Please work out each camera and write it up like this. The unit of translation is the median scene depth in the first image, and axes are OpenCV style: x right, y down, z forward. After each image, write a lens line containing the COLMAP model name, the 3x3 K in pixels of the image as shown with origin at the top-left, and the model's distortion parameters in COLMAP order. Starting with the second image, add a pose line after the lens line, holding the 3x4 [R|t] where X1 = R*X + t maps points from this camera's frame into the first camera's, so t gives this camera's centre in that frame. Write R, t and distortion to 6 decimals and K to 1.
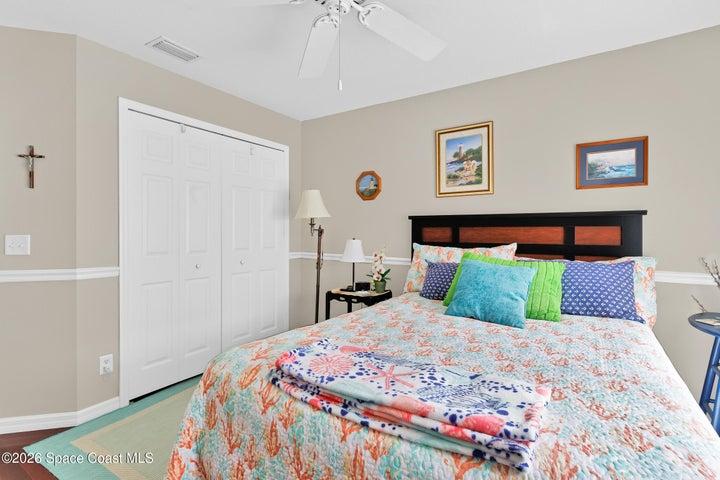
lens RADIAL K [[342.0, 0, 360.4], [0, 342.0, 234.5], [0, 0, 1]] dist [0.000743, 0.000221]
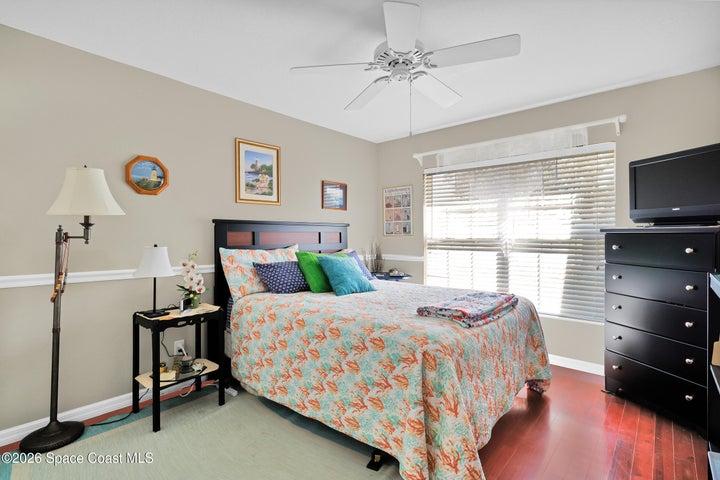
lens RADIAL K [[342.0, 0, 360.6], [0, 342.0, 236.5], [0, 0, 1]] dist [0.000743, 0.000221]
pose [[0.144993, -0.007400, 0.989405, -0.763957], [0.010362, 0.999929, 0.005960, -0.008366], [-0.989378, 0.009388, 0.145059, 0.494473]]
